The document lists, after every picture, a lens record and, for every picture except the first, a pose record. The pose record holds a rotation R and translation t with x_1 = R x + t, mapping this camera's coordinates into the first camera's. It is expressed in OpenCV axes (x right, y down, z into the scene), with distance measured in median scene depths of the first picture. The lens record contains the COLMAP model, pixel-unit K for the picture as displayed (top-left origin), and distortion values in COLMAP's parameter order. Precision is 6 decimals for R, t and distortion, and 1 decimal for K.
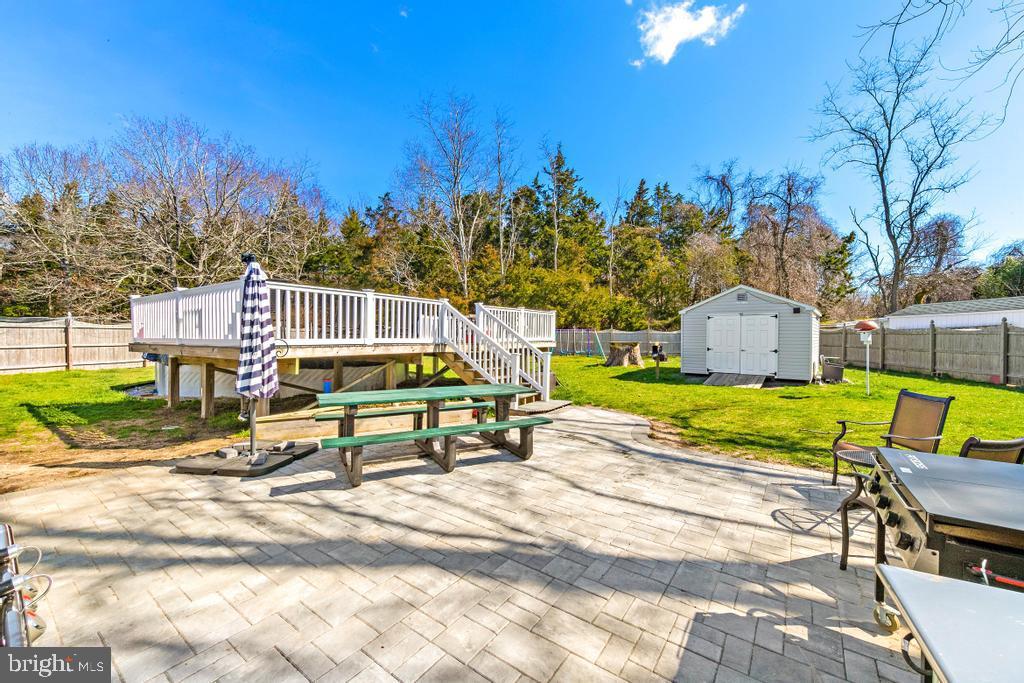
lens RADIAL K [[404.6, 0, 514.4], [0, 404.6, 341.5], [0, 0, 1]] dist [0.009263, -0.000289]
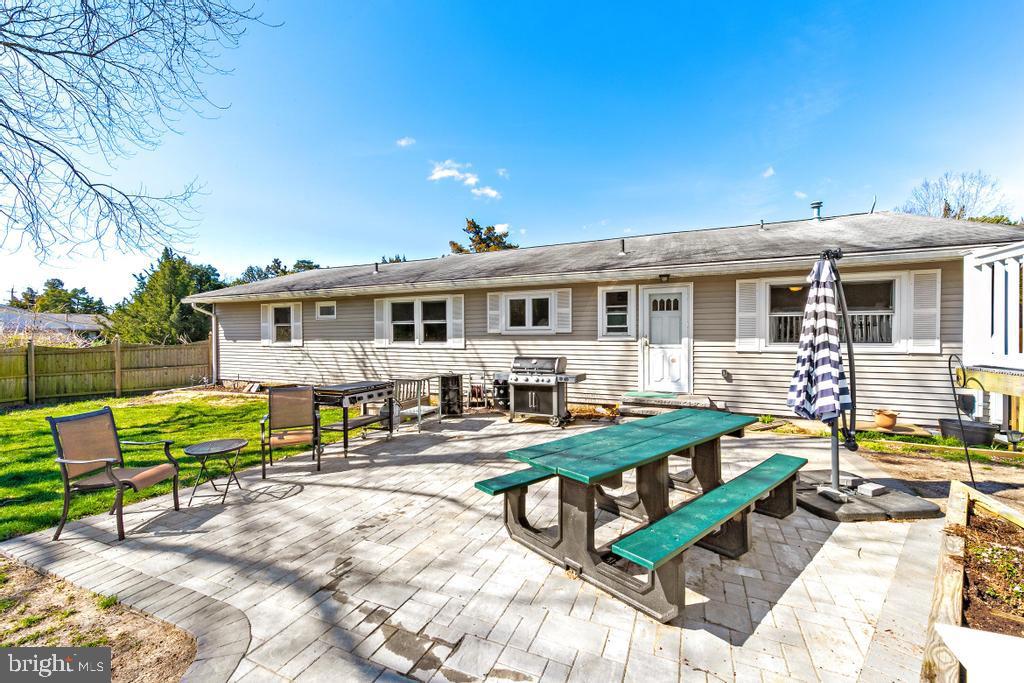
lens RADIAL K [[404.6, 0, 514.4], [0, 404.6, 341.5], [0, 0, 1]] dist [0.009263, -0.000289]
pose [[-0.978196, 0.006883, -0.207569, 0.048155], [0.002047, 0.999722, 0.023503, -0.012322], [0.207673, 0.022566, -0.977938, 0.463034]]
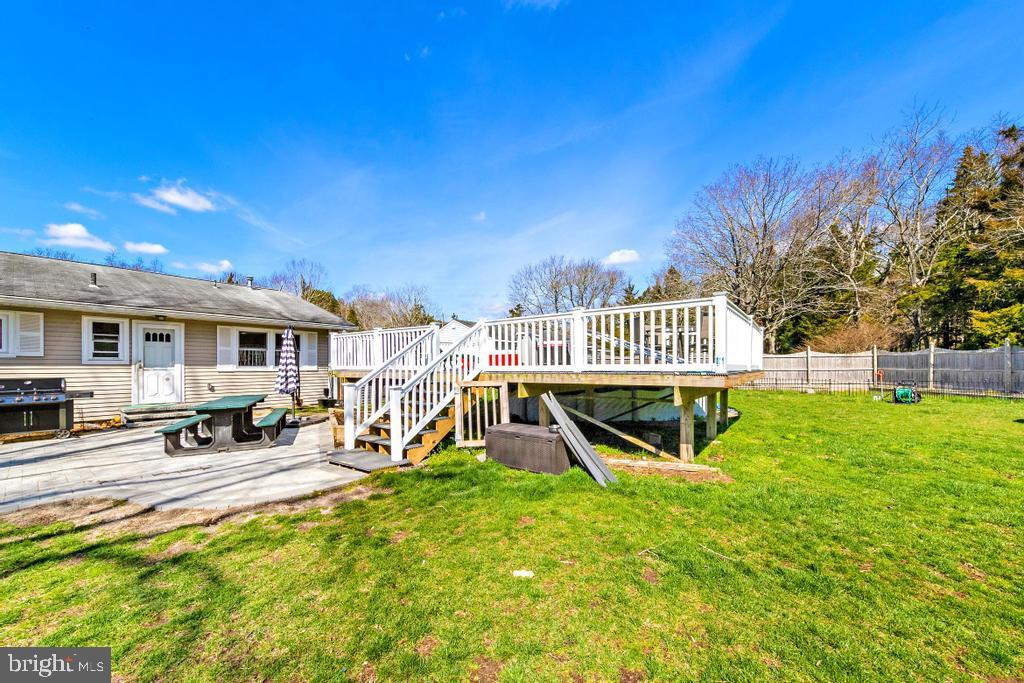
lens RADIAL K [[386.5, 0, 511.6], [0, 386.5, 364.3], [0, 0, 1]] dist [0.007356, 0.000036]
pose [[-0.049555, -0.006163, -0.998752, 0.348241], [-0.008167, 0.999950, -0.005765, -0.003209], [0.998738, 0.007871, -0.049603, 0.607617]]
